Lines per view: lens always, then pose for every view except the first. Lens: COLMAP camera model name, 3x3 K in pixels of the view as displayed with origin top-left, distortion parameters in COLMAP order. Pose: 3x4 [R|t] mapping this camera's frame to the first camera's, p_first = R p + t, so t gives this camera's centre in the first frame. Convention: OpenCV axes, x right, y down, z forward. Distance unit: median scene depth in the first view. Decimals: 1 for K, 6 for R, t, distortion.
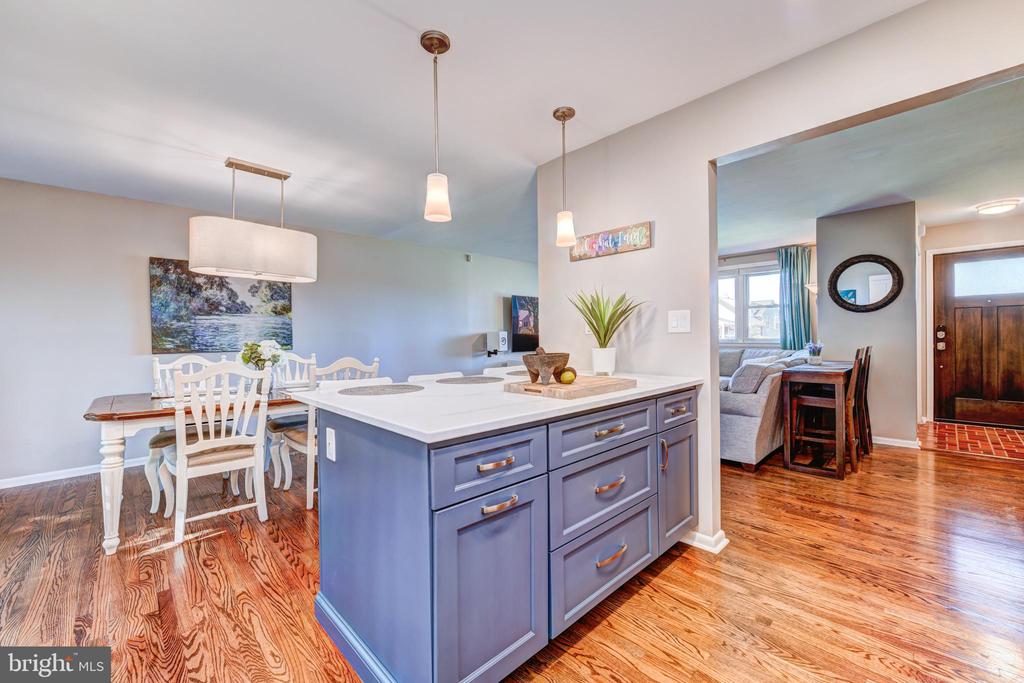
lens RADIAL K [[415.4, 0, 512.5], [0, 415.4, 340.3], [0, 0, 1]] dist [0.003007, 0.000009]
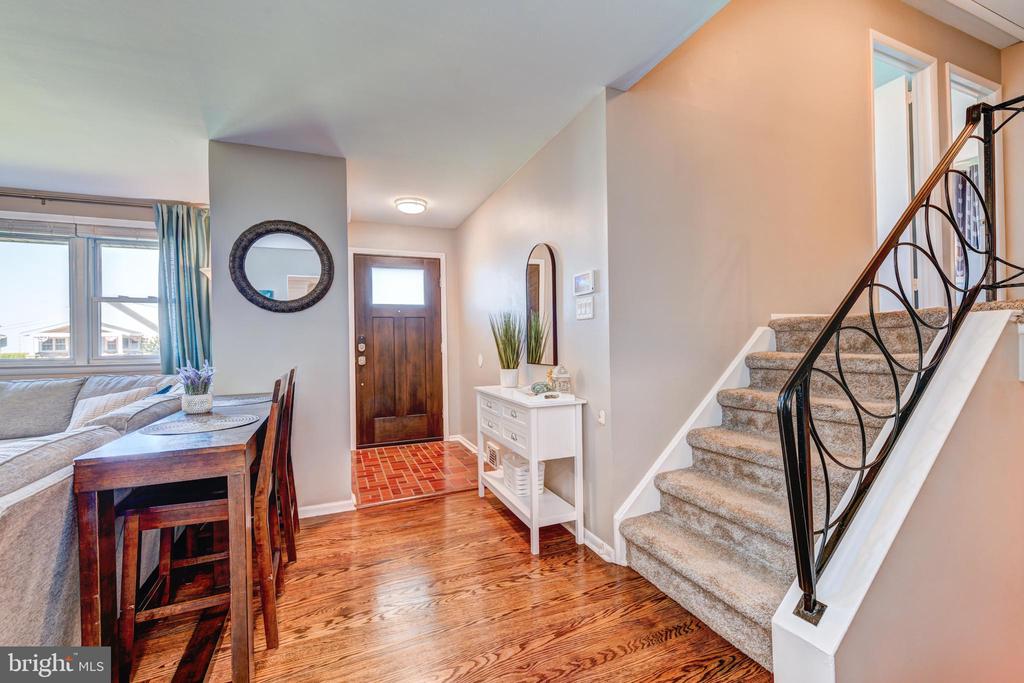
lens RADIAL K [[415.4, 0, 512.5], [0, 415.4, 340.3], [0, 0, 1]] dist [0.003007, 0.000009]
pose [[0.354034, 0.008219, 0.935196, 0.380510], [0.019577, 0.999677, -0.016197, -0.008759], [-0.935028, 0.024043, 0.353759, 0.459060]]
